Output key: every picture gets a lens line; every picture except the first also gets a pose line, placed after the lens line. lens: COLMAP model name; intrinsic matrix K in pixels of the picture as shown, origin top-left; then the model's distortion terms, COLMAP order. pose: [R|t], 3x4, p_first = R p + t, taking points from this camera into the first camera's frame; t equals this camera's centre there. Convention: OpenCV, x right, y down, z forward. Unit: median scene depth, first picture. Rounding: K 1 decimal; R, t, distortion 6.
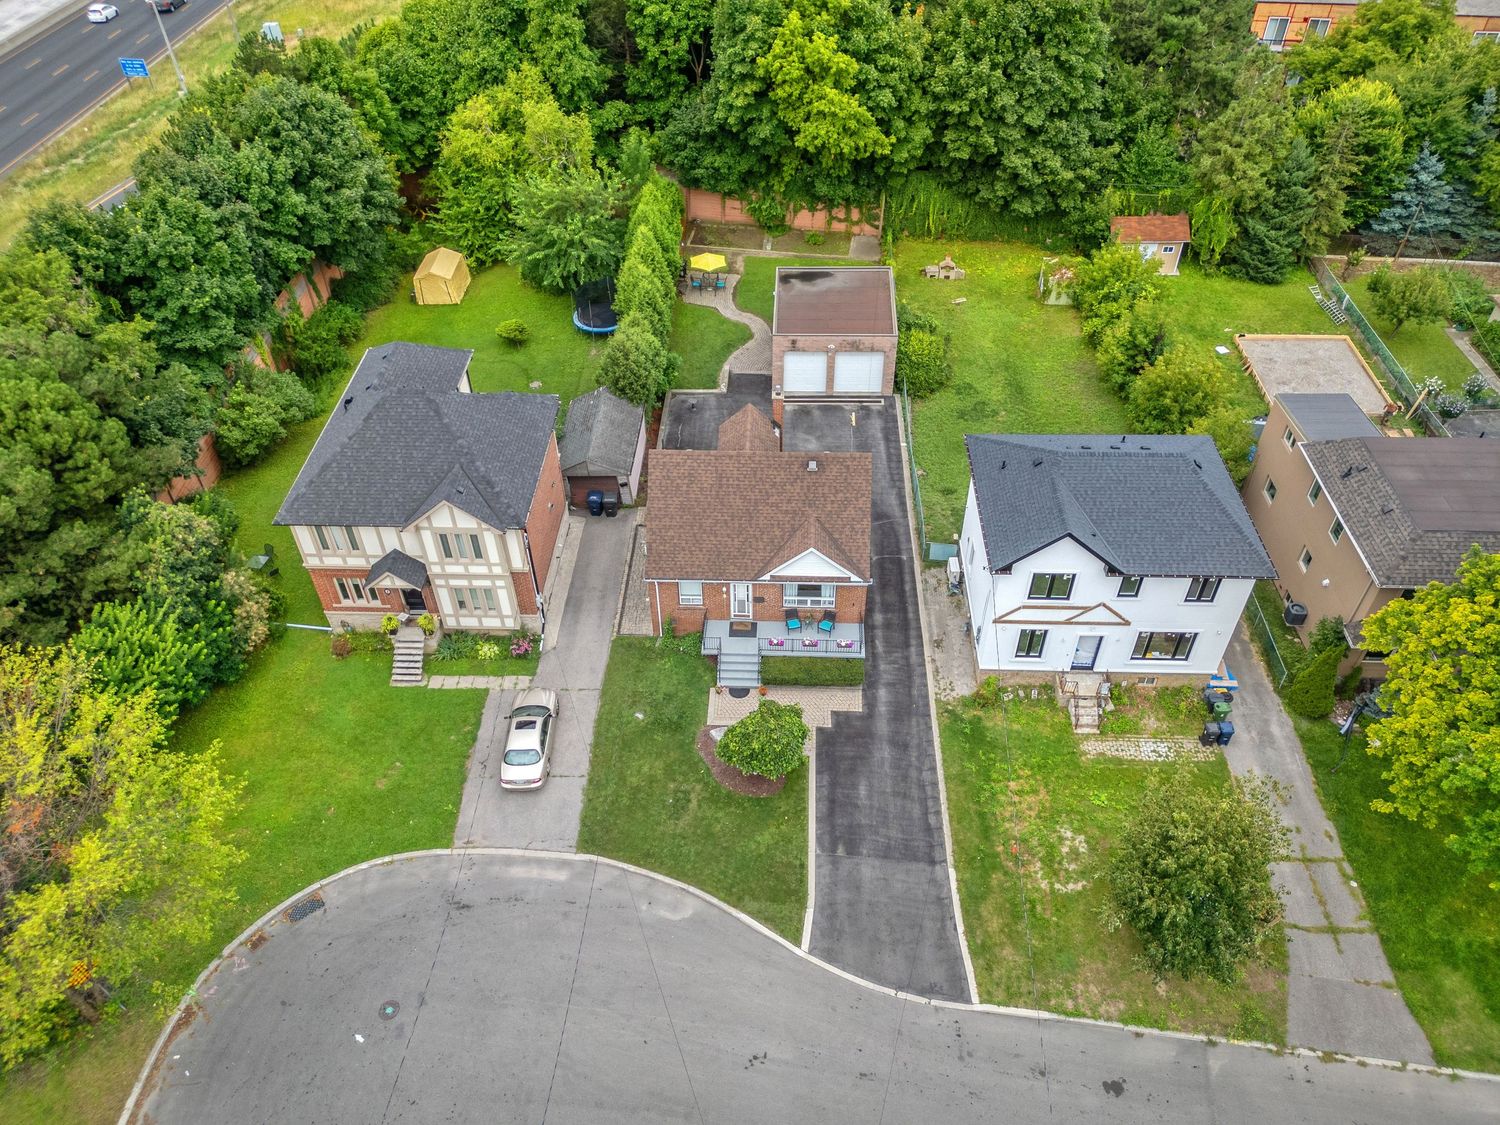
lens RADIAL K [[1055.3, 0, 746.6], [0, 1055.3, 587.9], [0, 0, 1]] dist [0.082613, -0.081777]
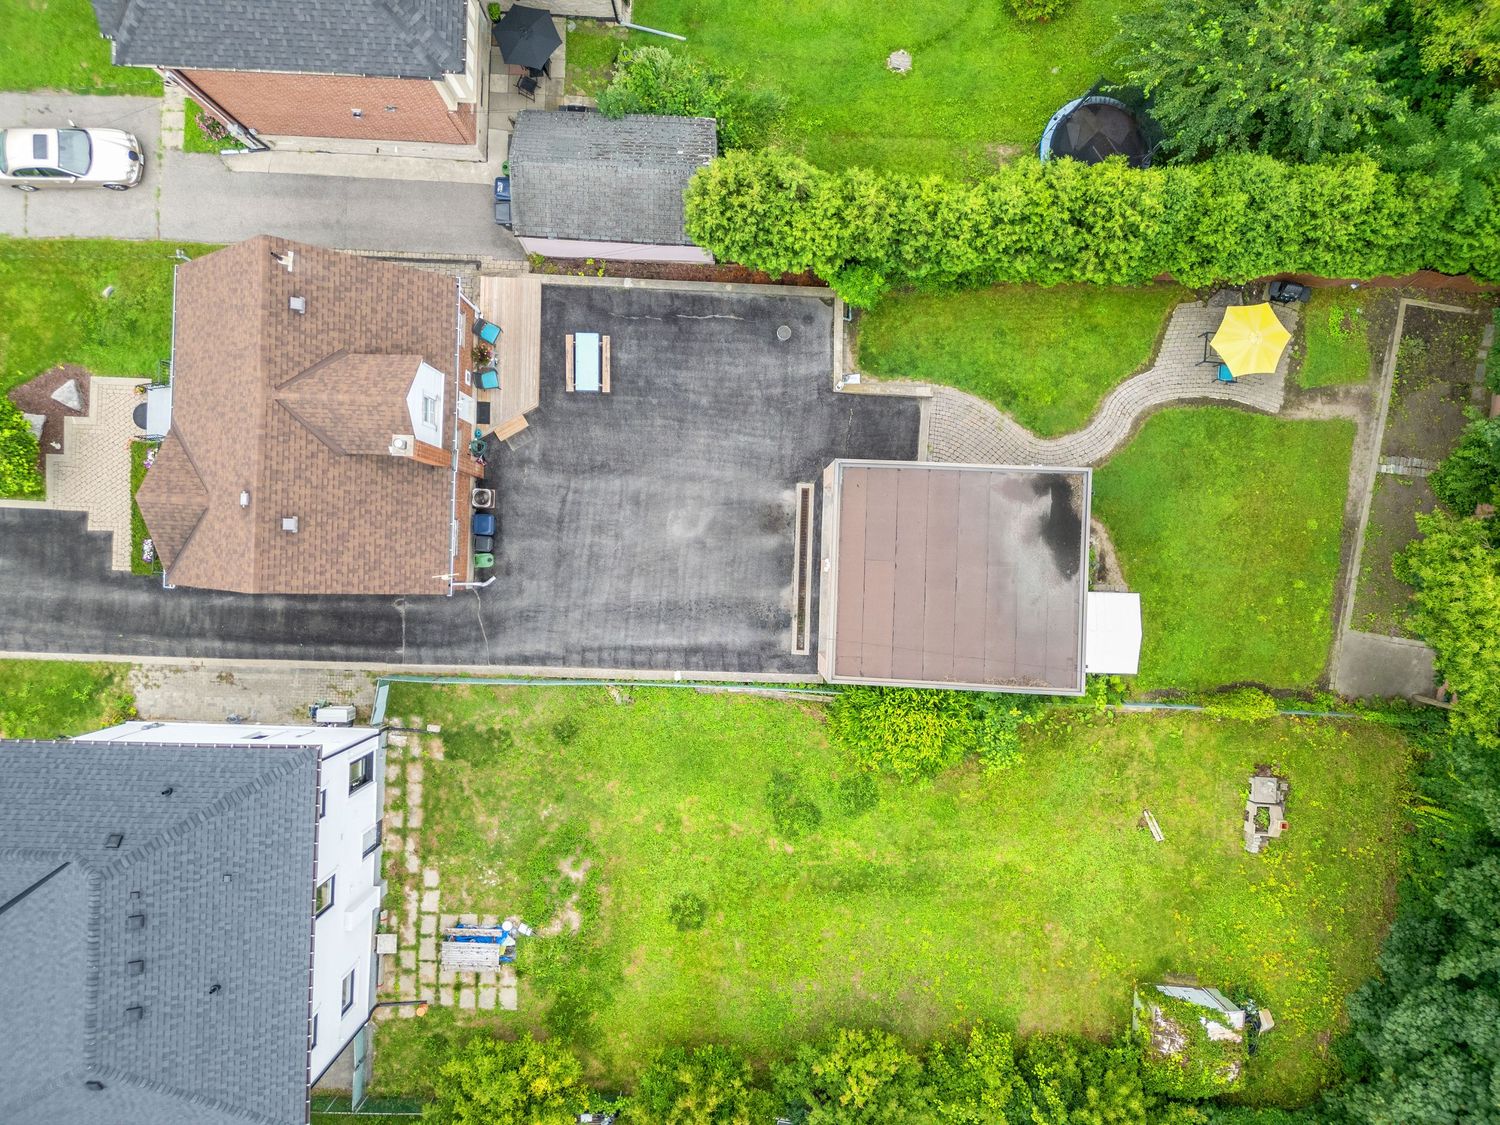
lens RADIAL K [[1048.5, 0, 747.5], [0, 1048.5, 565.6], [0, 0, 1]] dist [0.075649, -0.067709]
pose [[0.005480, 0.999877, 0.014696, 0.094401], [-0.700321, -0.006653, 0.713797, -0.779716], [0.713807, -0.014204, 0.700198, 0.759047]]
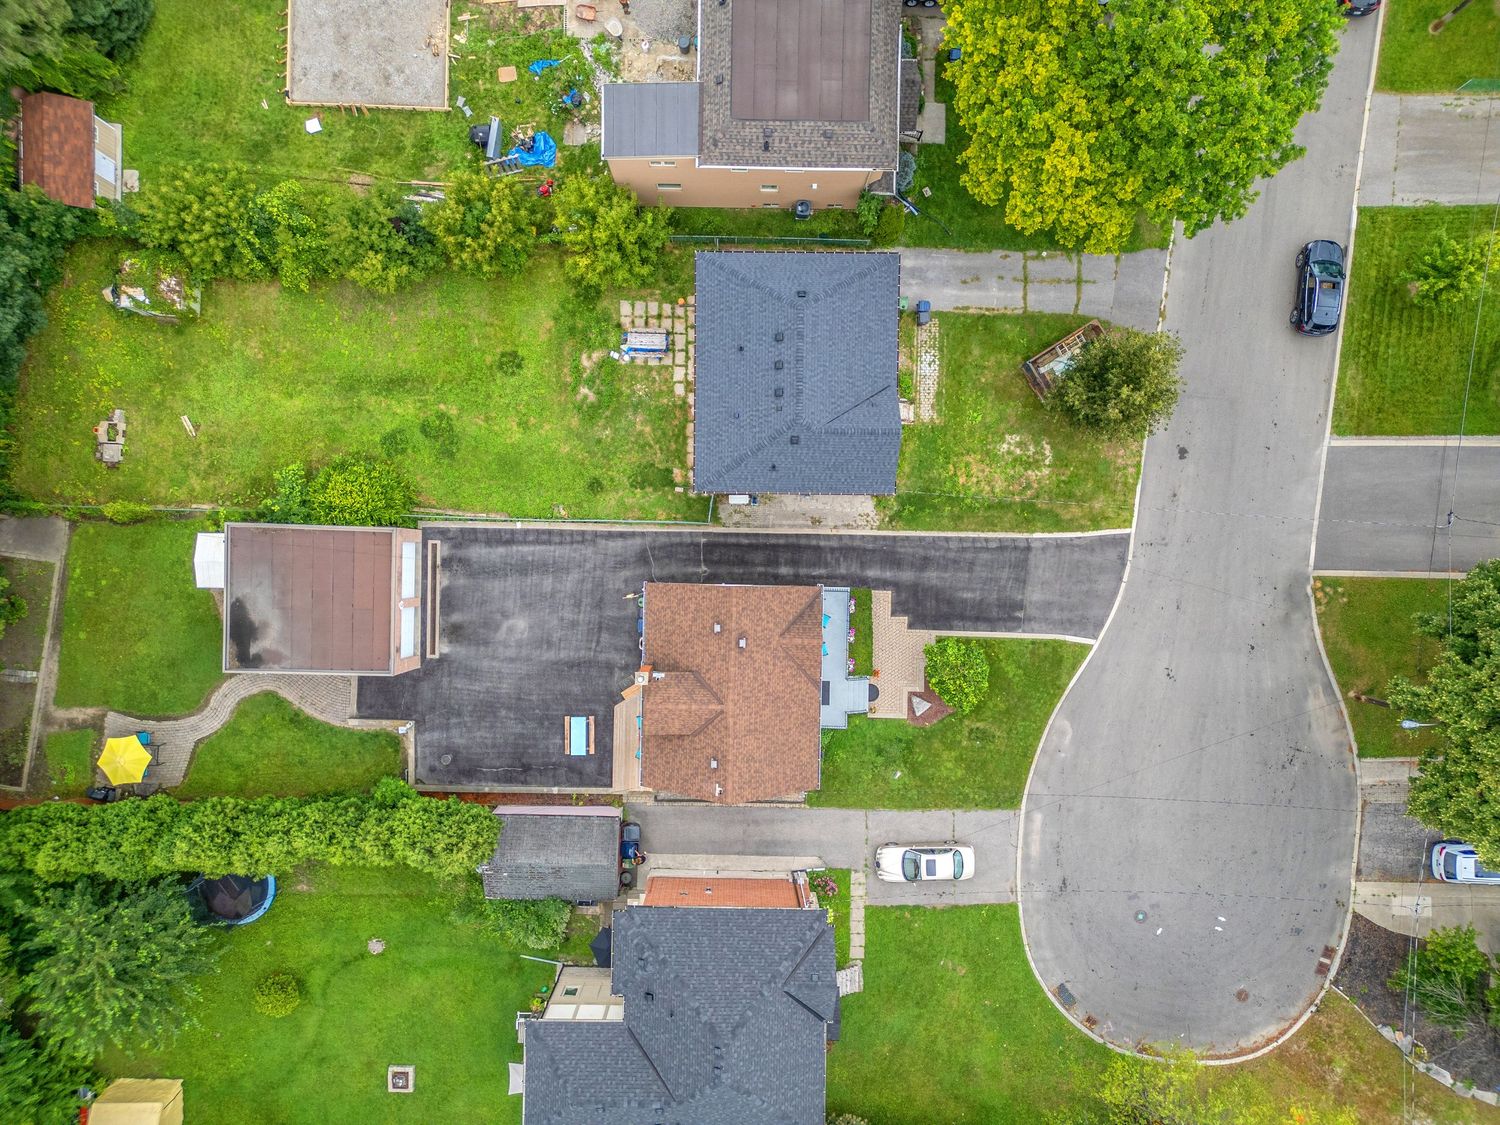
lens RADIAL K [[1050.9, 0, 747.6], [0, 1050.9, 565.2], [0, 0, 1]] dist [0.078278, -0.073689]
pose [[-0.021539, -0.999752, 0.005694, 0.132670], [0.689289, -0.010724, 0.724407, -0.852631], [-0.724166, 0.019528, 0.689349, 0.278911]]
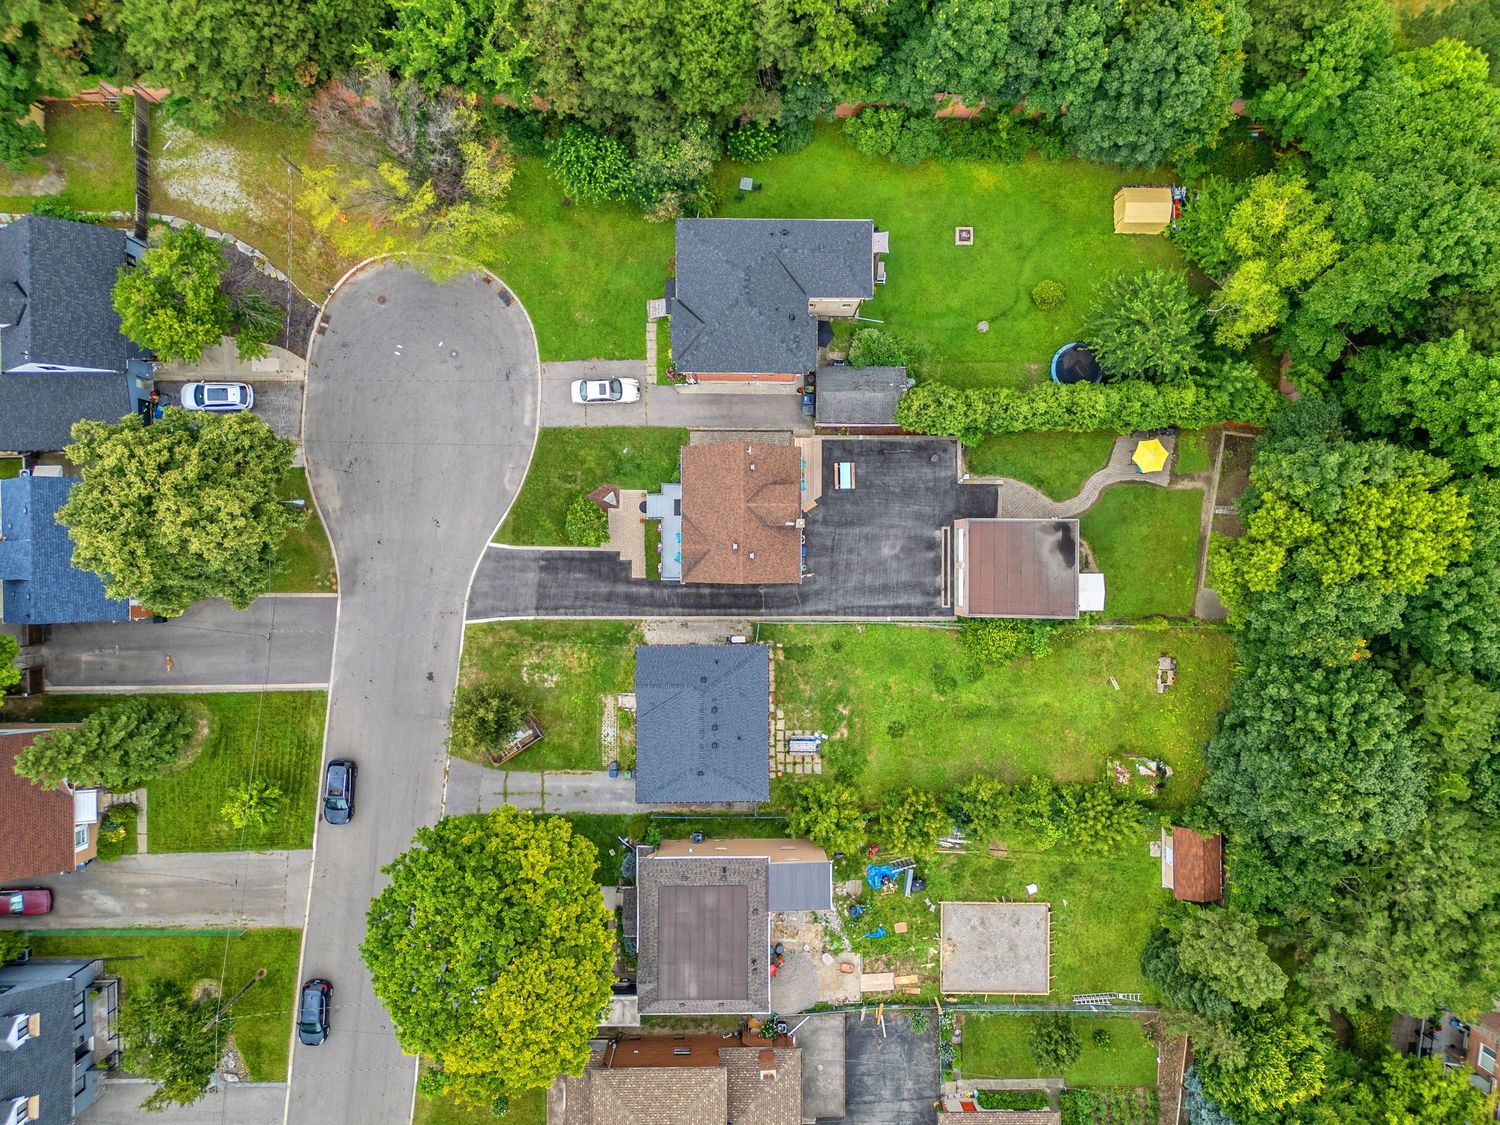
lens RADIAL K [[1116.3, 0, 747.7], [0, 1116.3, 566.1], [0, 0, 1]] dist [0.100831, -0.119346]
pose [[0.036706, 0.999179, 0.017161, 0.064038], [-0.706196, 0.013785, 0.707882, -1.302928], [0.707064, -0.038103, 0.706122, -0.169839]]
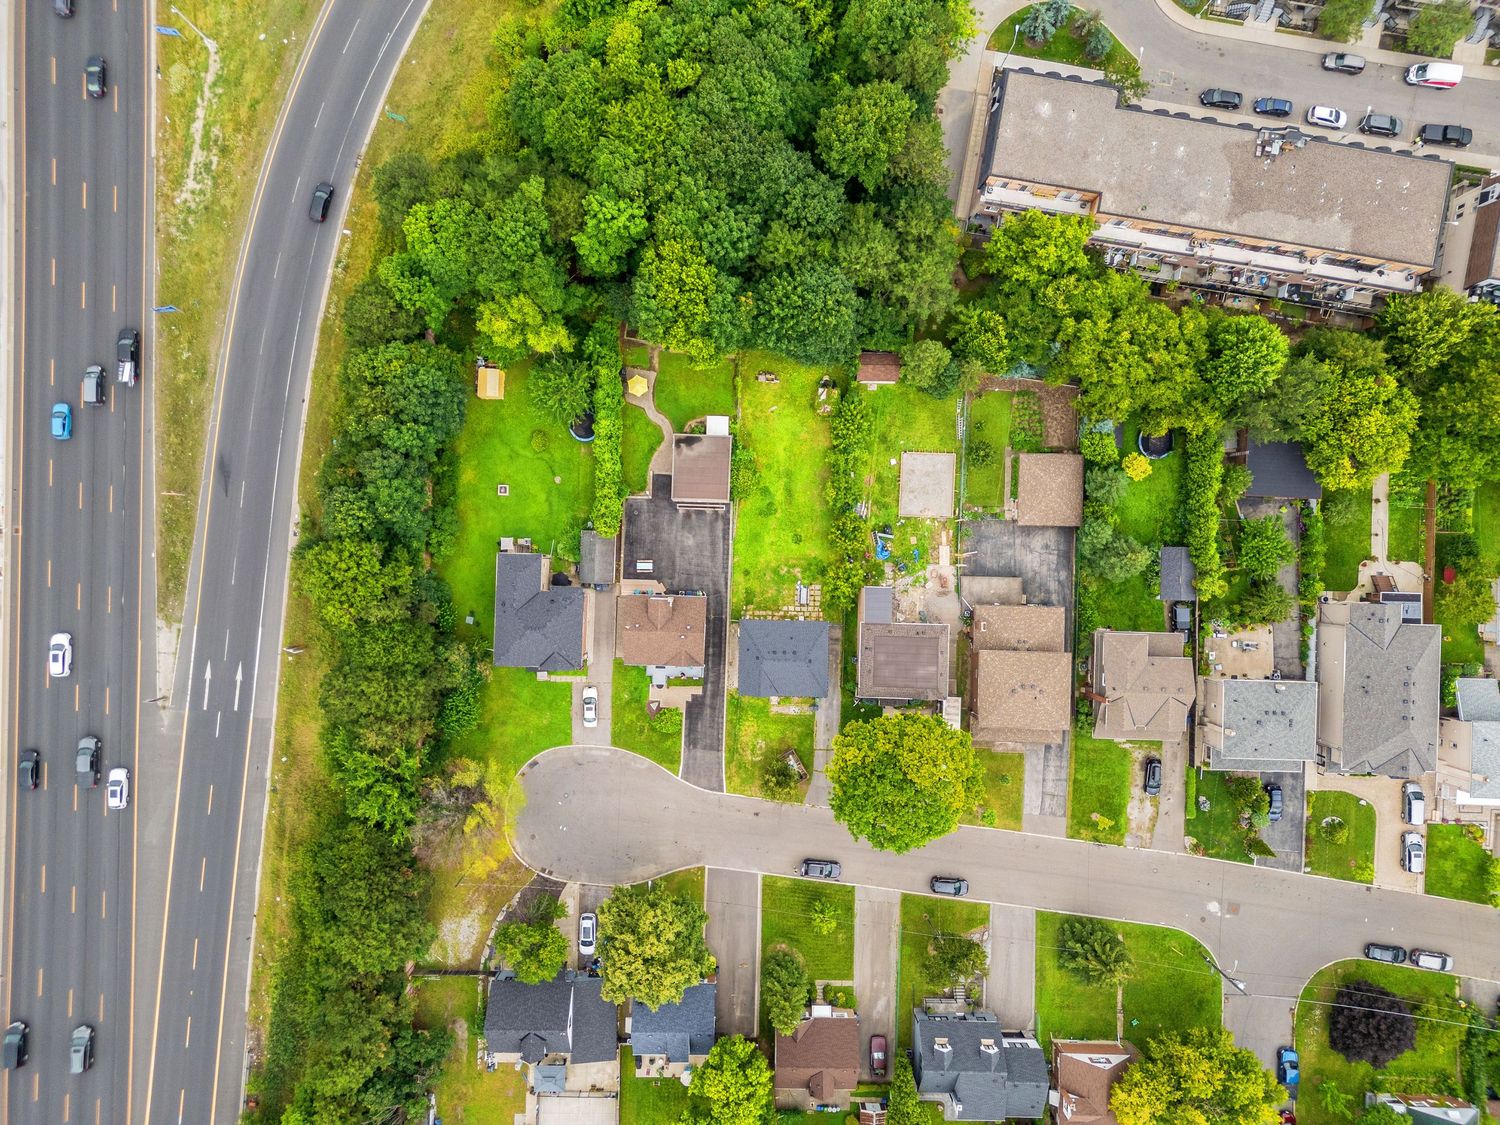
lens RADIAL K [[1052.5, 0, 749.7], [0, 1052.5, 564.3], [0, 0, 1]] dist [0.159173, -0.347678]
pose [[0.999678, -0.008346, 0.023969, 0.172036], [-0.011569, 0.690745, 0.723006, -2.221697], [-0.022591, -0.723051, 0.690426, -0.763486]]
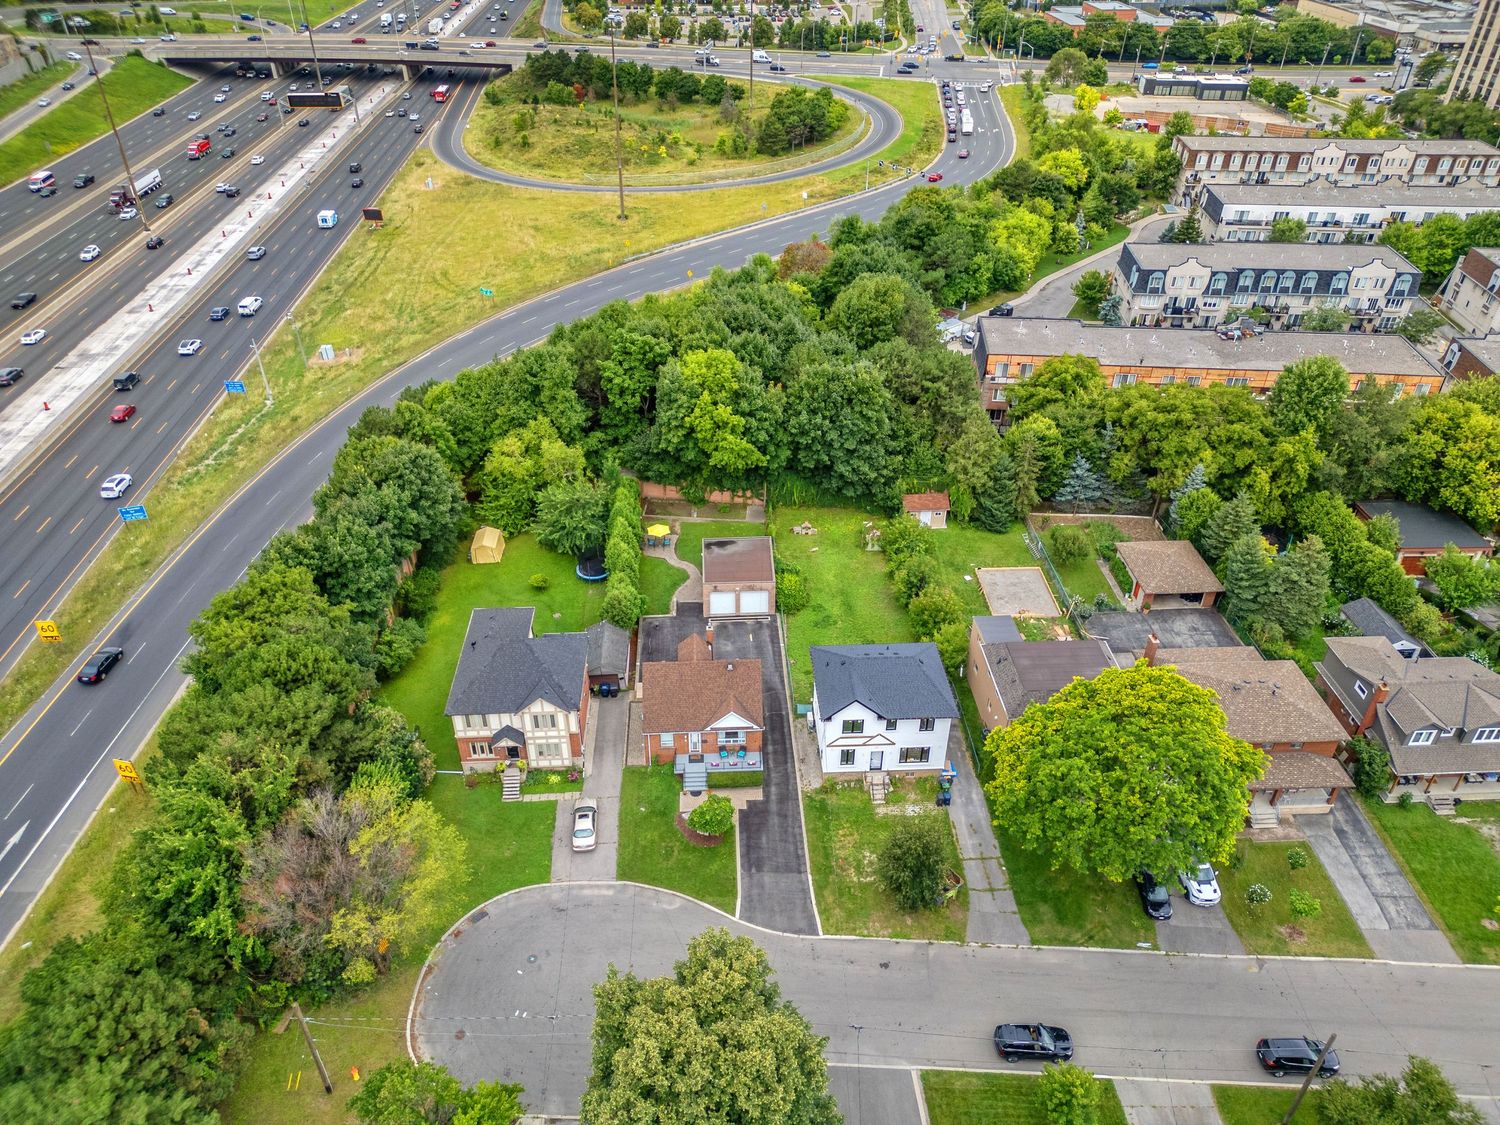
lens RADIAL K [[1048.5, 0, 747.5], [0, 1048.5, 565.6], [0, 0, 1]] dist [0.075649, -0.067709]
pose [[0.996044, -0.039674, 0.079513, -0.047559], [0.051646, 0.986614, -0.154678, -0.004522], [-0.072312, 0.158173, 0.984760, -0.871816]]
